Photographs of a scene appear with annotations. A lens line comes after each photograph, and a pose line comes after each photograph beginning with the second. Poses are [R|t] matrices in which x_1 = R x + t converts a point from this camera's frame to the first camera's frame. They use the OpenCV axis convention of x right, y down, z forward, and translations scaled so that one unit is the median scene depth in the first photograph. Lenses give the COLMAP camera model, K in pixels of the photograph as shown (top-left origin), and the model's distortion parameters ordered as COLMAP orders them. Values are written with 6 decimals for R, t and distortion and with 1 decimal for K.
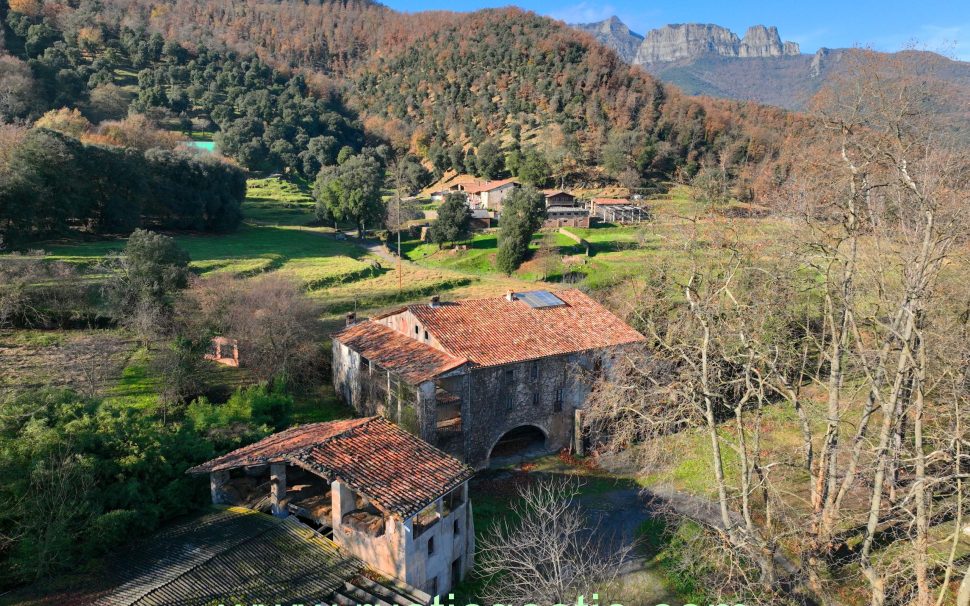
lens RADIAL K [[684.0, 0, 481.3], [0, 684.0, 303.4], [0, 0, 1]] dist [0.001496, 0.010653]
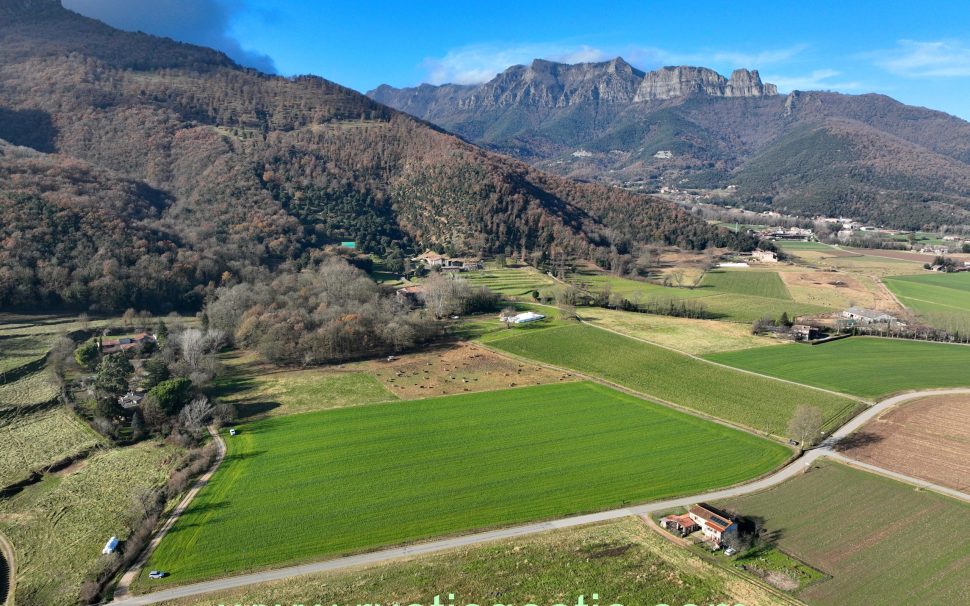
lens RADIAL K [[684.0, 0, 481.3], [0, 684.0, 303.4], [0, 0, 1]] dist [0.001496, 0.010653]
pose [[0.998888, 0.011178, -0.045792, 0.026795], [-0.011810, 0.999839, -0.013545, 0.006615], [0.045634, 0.014071, 0.998859, -0.161558]]
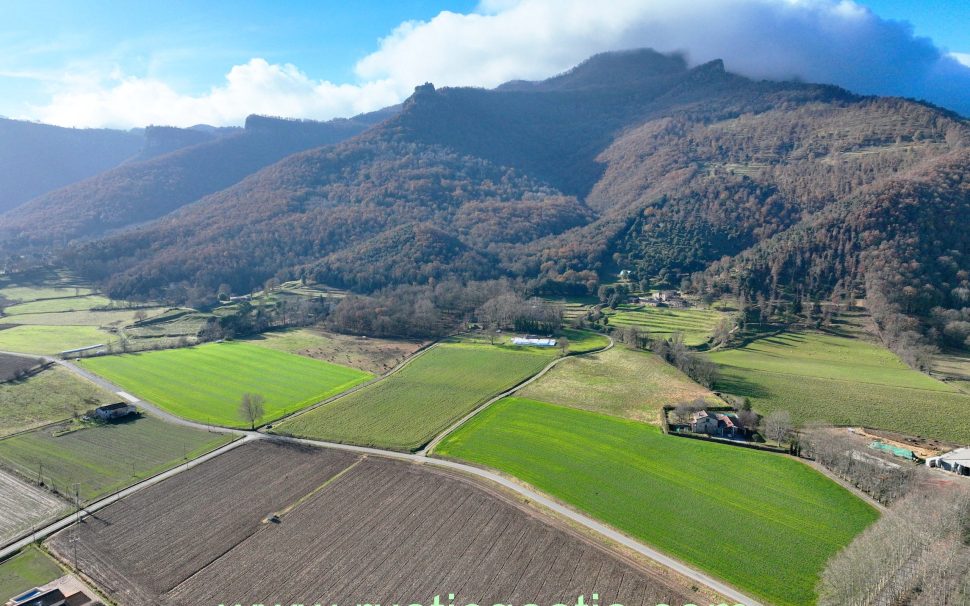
lens RADIAL K [[684.0, 0, 481.3], [0, 684.0, 303.4], [0, 0, 1]] dist [0.001496, 0.010653]
pose [[0.383149, 0.117507, -0.916182, 0.188769], [-0.171519, 0.983676, 0.054434, -0.009707], [0.907622, 0.136286, 0.397049, -0.078739]]
